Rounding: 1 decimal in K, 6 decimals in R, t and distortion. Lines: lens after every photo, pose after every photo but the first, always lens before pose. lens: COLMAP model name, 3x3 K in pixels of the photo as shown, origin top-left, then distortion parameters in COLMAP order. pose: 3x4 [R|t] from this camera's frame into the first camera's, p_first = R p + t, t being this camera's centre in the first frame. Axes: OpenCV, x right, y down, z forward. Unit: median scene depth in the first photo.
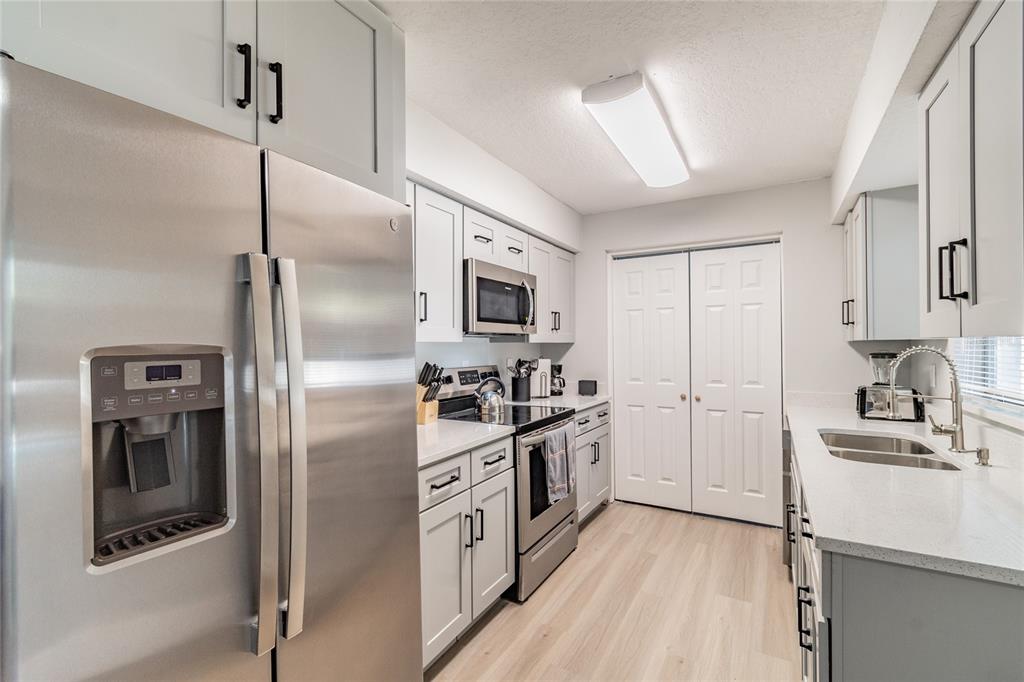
lens RADIAL K [[453.1, 0, 511.6], [0, 453.1, 342.6], [0, 0, 1]] dist [0.000479, -0.000136]
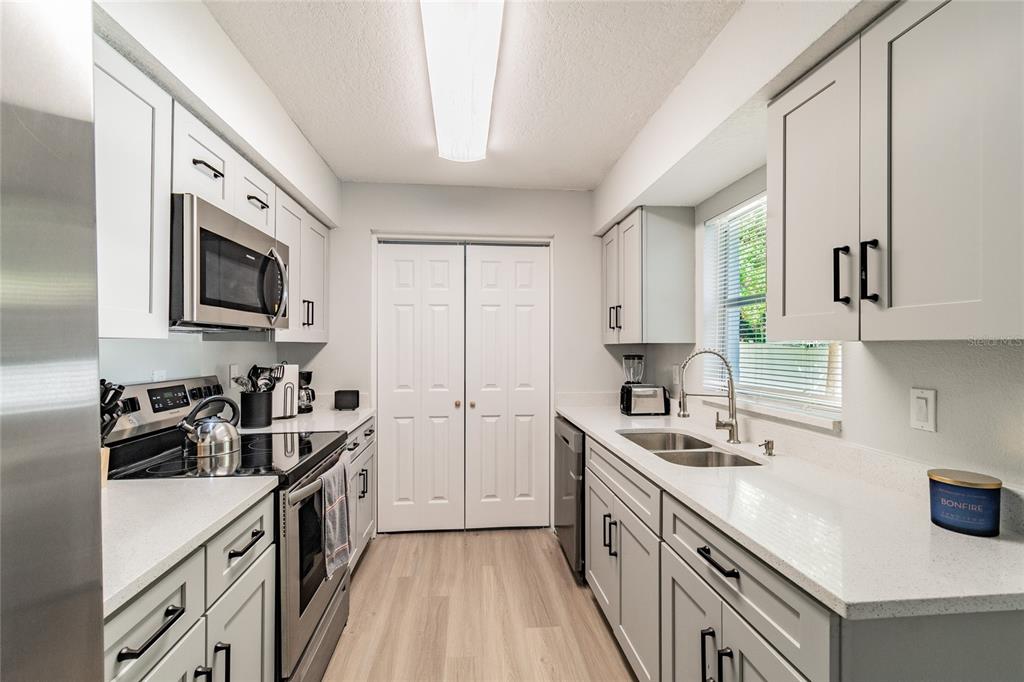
lens RADIAL K [[453.1, 0, 511.6], [0, 453.1, 342.6], [0, 0, 1]] dist [0.000479, -0.000136]
pose [[0.813556, 0.011772, 0.581368, -0.074520], [-0.010104, 0.999930, -0.006109, 0.002282], [-0.581399, -0.000904, 0.813618, 0.244124]]
